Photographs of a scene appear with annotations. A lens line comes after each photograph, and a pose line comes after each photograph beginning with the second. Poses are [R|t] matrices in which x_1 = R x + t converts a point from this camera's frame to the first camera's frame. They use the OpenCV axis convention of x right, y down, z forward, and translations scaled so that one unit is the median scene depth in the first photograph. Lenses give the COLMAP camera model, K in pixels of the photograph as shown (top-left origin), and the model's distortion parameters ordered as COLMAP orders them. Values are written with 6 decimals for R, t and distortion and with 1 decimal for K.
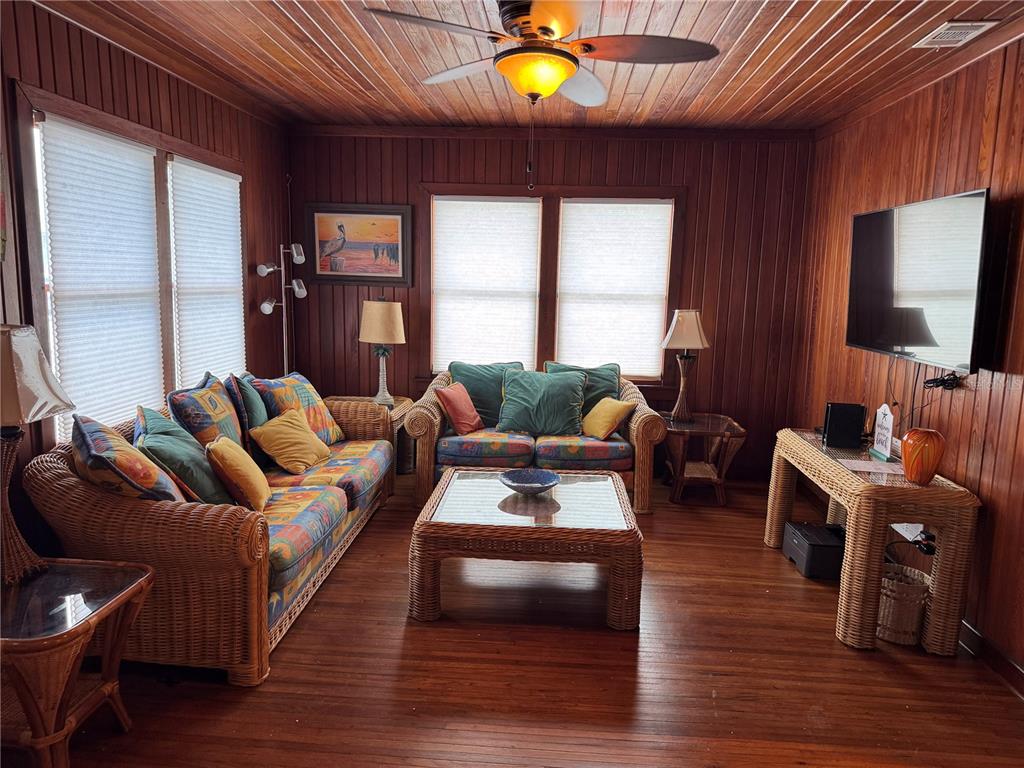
lens RADIAL K [[714.3, 0, 521.4], [0, 714.3, 389.7], [0, 0, 1]] dist [0.037238, -0.036218]
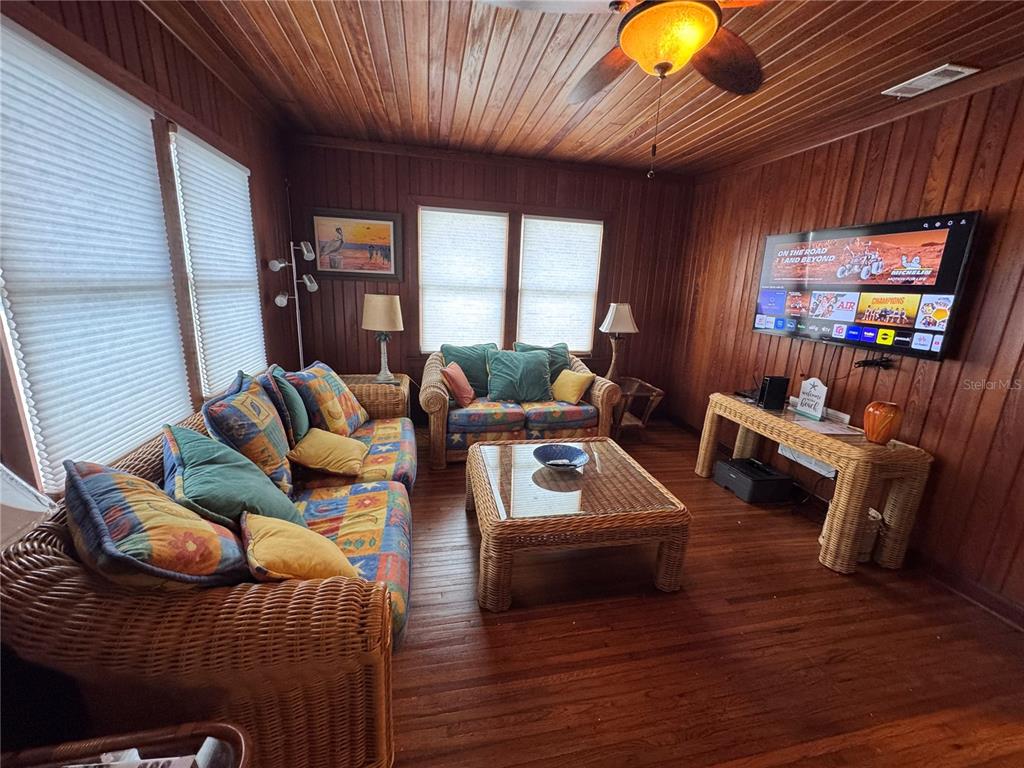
lens RADIAL K [[412.8, 0, 519.6], [0, 412.8, 383.7], [0, 0, 1]] dist [-0.009153, 0.004468]
pose [[0.965355, -0.045197, 0.256997, -0.182963], [0.021362, 0.995268, 0.094793, -0.043031], [-0.260065, -0.086019, 0.961752, 0.315619]]
